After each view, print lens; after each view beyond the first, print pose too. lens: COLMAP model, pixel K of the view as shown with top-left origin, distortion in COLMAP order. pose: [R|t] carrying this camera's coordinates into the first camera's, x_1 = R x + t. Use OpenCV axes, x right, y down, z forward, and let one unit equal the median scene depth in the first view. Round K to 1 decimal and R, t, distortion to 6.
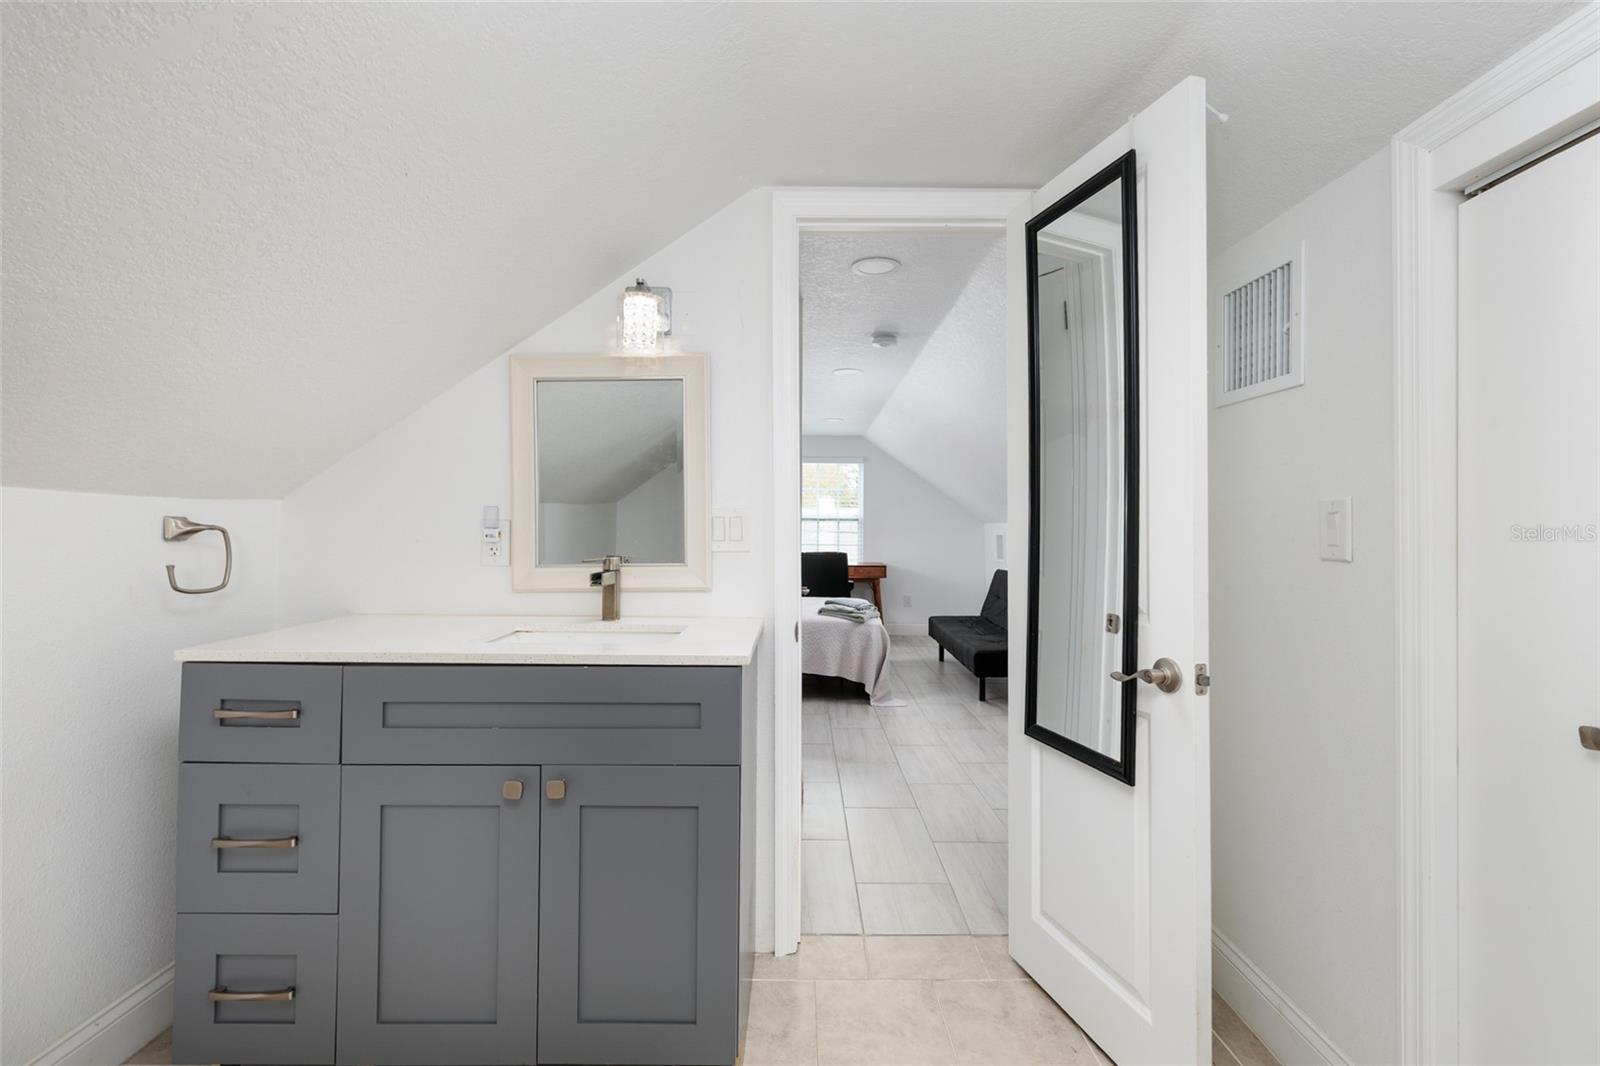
lens RADIAL K [[687.3, 0, 797.7], [0, 687.3, 528.7], [0, 0, 1]] dist [0.003989, -0.001185]
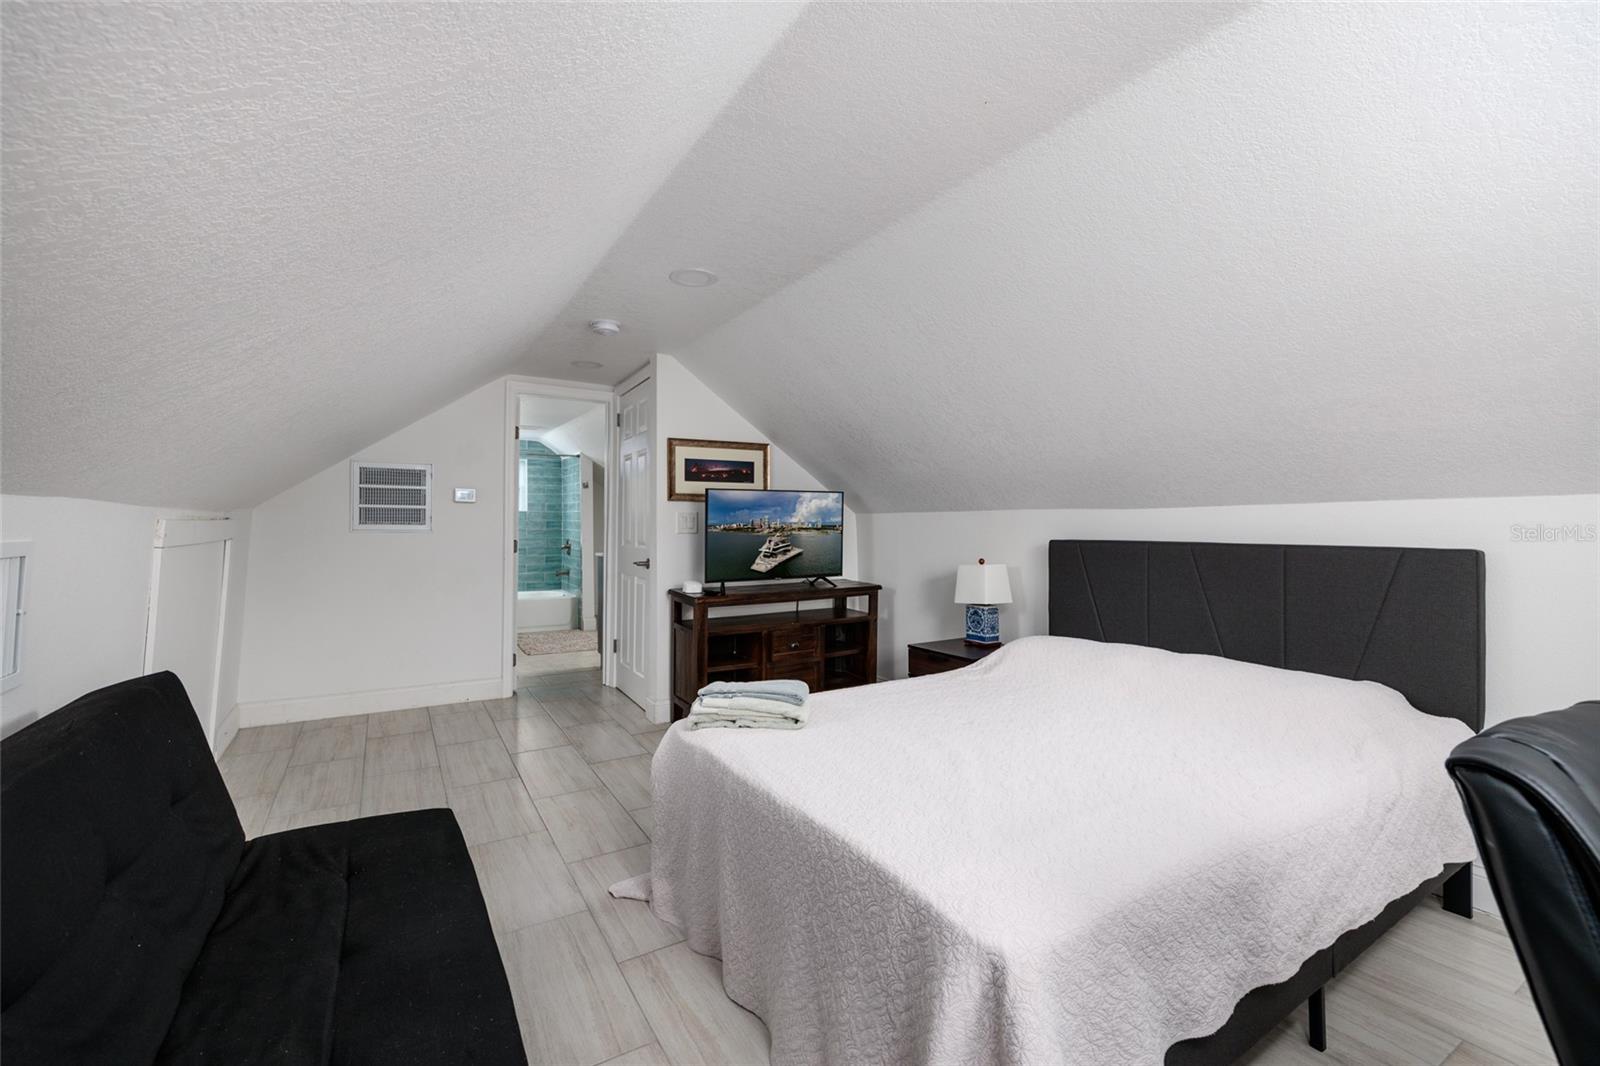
lens RADIAL K [[687.3, 0, 808.2], [0, 687.3, 525.8], [0, 0, 1]] dist [0.003989, -0.001185]
pose [[-0.857521, -0.002238, -0.514443, 0.204043], [-0.002255, 0.999997, -0.000592, 0.001033], [0.514443, 0.000653, -0.857524, 1.067480]]
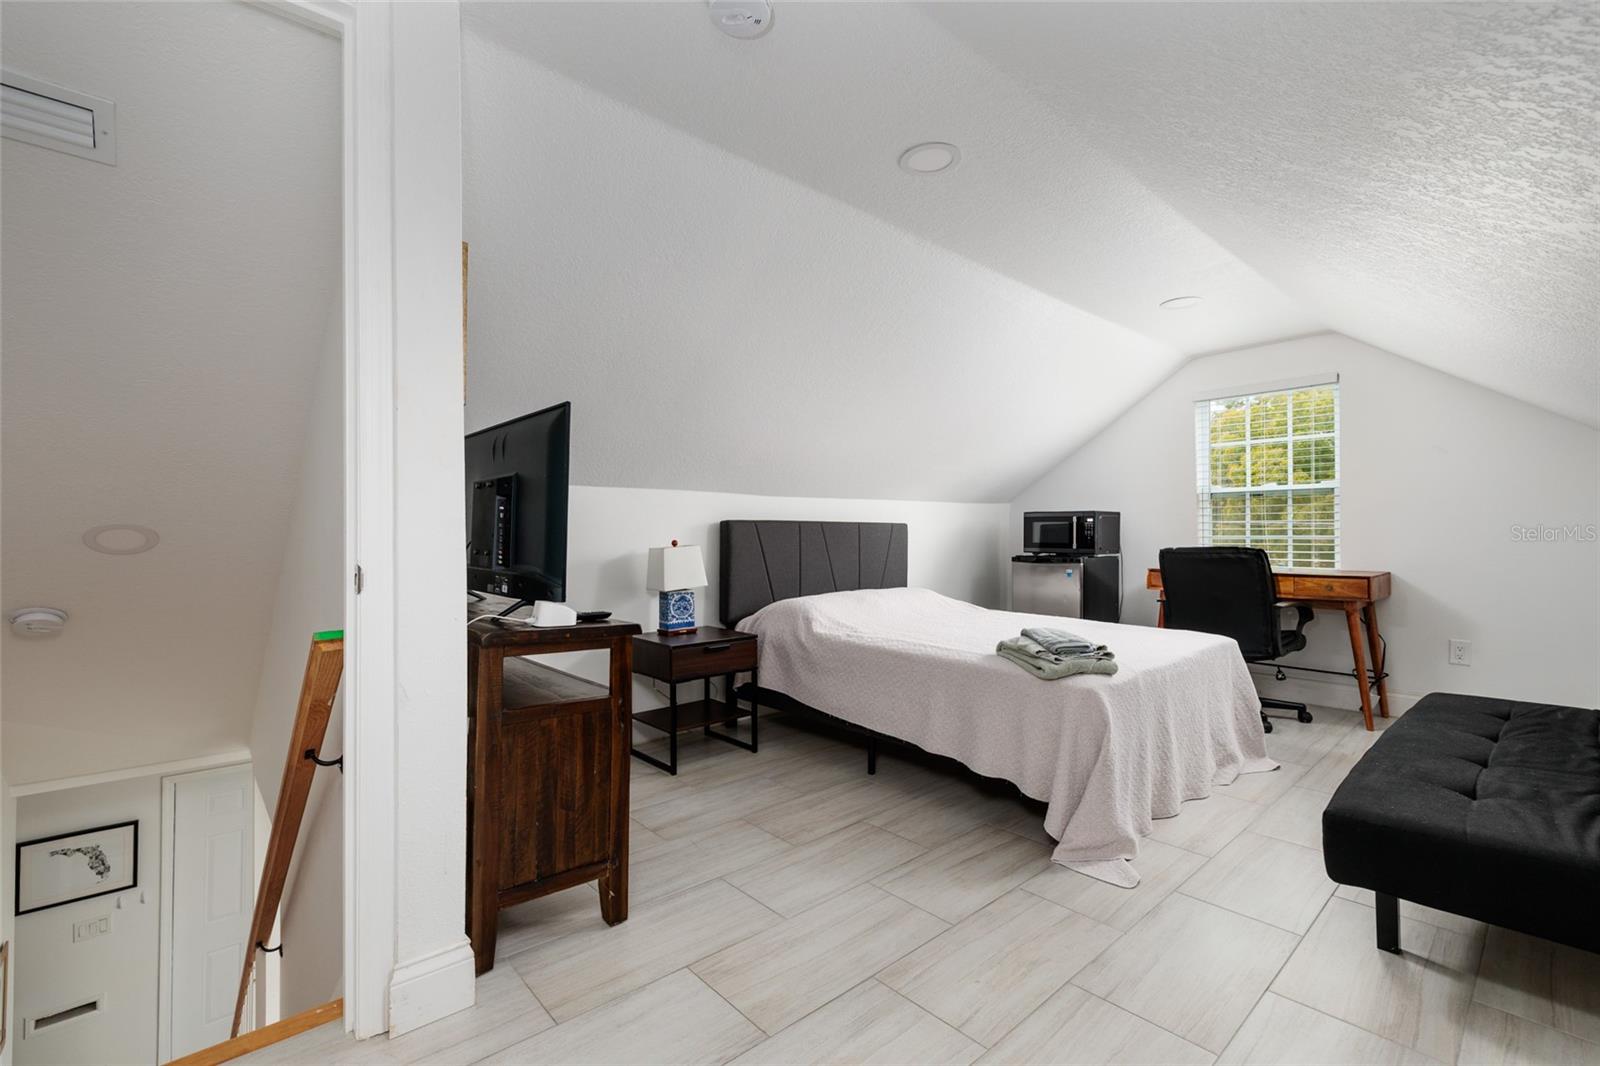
lens RADIAL K [[687.3, 0, 798.4], [0, 687.3, 530.2], [0, 0, 1]] dist [0.003989, -0.001185]
pose [[0.652591, -0.009499, -0.757651, 0.250636], [0.006045, 0.999955, -0.007330, 0.023147], [0.757686, 0.000204, 0.652619, 0.399246]]
